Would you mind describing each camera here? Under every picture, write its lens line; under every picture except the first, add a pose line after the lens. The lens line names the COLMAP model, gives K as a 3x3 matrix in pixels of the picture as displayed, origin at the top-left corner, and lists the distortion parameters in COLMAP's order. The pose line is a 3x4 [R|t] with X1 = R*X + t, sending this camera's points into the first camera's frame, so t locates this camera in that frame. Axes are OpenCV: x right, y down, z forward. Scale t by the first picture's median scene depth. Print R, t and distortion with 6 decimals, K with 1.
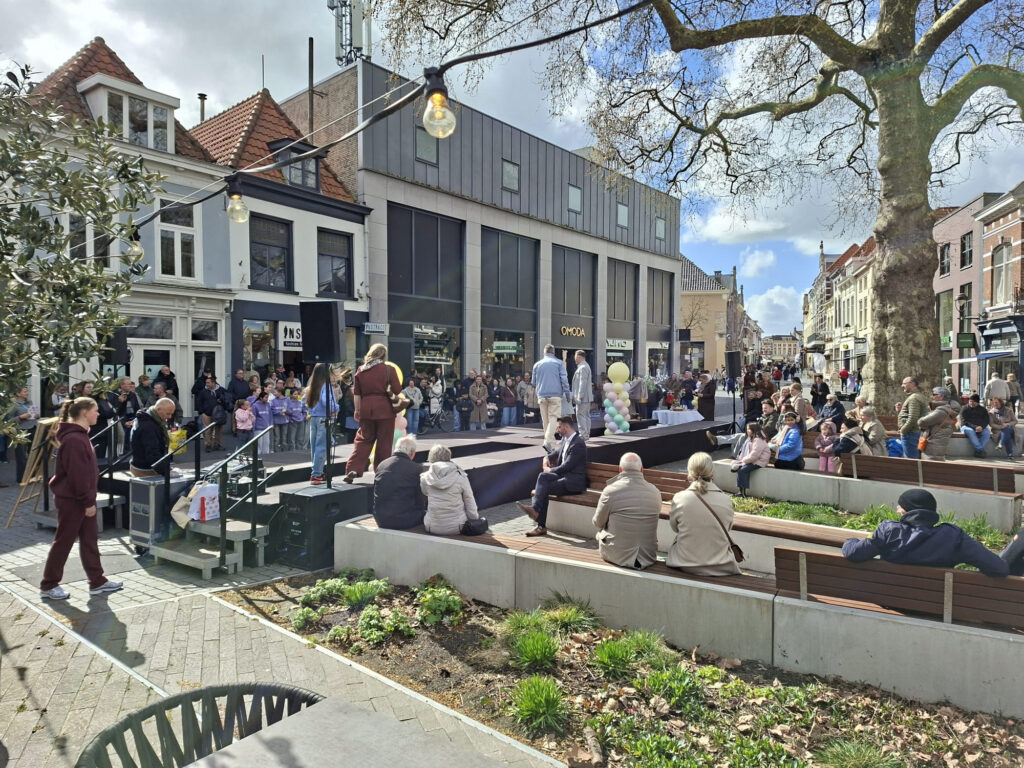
lens RADIAL K [[726.9, 0, 495.6], [0, 726.9, 384.3], [0, 0, 1]] dist [0.081174, -0.085917]
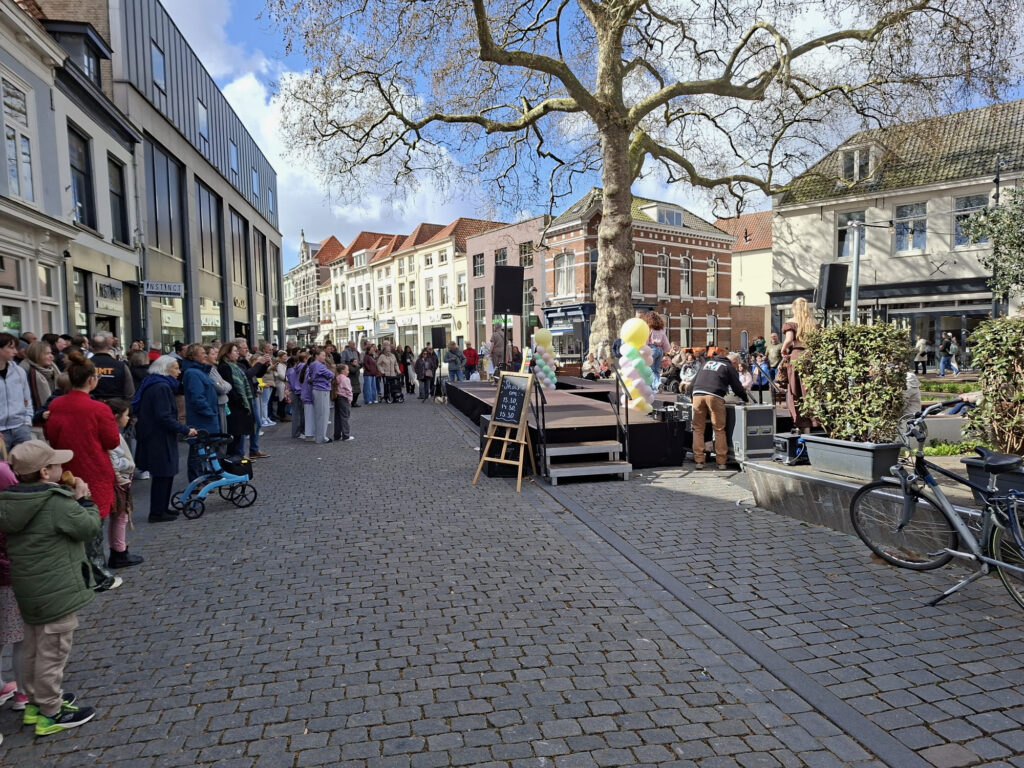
lens RADIAL K [[726.9, 0, 530.6], [0, 726.9, 397.8], [0, 0, 1]] dist [0.081174, -0.085917]
pose [[0.645246, -0.064713, 0.761229, -0.559176], [0.035825, 0.997873, 0.054463, 0.013150], [-0.763134, -0.007871, 0.646192, 0.177608]]
